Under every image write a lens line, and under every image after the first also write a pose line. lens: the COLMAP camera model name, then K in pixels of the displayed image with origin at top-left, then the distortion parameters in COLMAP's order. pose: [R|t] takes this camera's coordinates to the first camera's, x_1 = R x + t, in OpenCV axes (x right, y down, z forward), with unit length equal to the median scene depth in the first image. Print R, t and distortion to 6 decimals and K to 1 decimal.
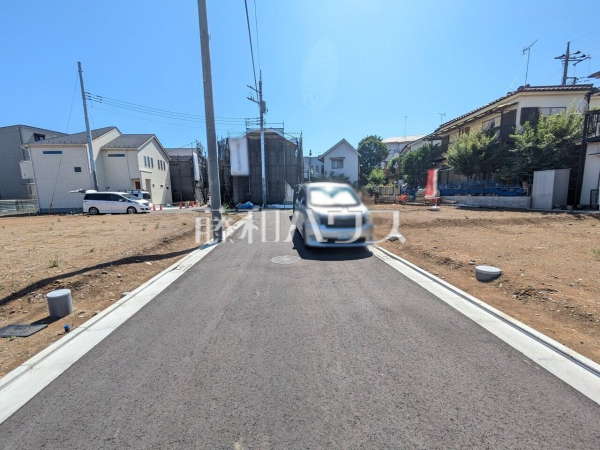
lens RADIAL K [[236.5, 0, 296.0], [0, 236.5, 226.4], [0, 0, 1]] dist [0.001372, 0.001315]
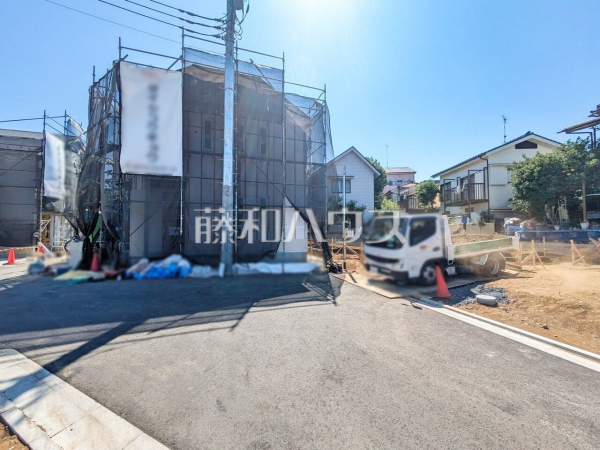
lens RADIAL K [[236.5, 0, 304.7], [0, 236.5, 222.0], [0, 0, 1]] dist [0.001372, 0.001315]
pose [[0.966573, 0.026249, 0.255045, -0.114015], [0.019238, 0.984516, -0.174233, -0.087843], [-0.255669, 0.173316, 0.951102, 0.643963]]
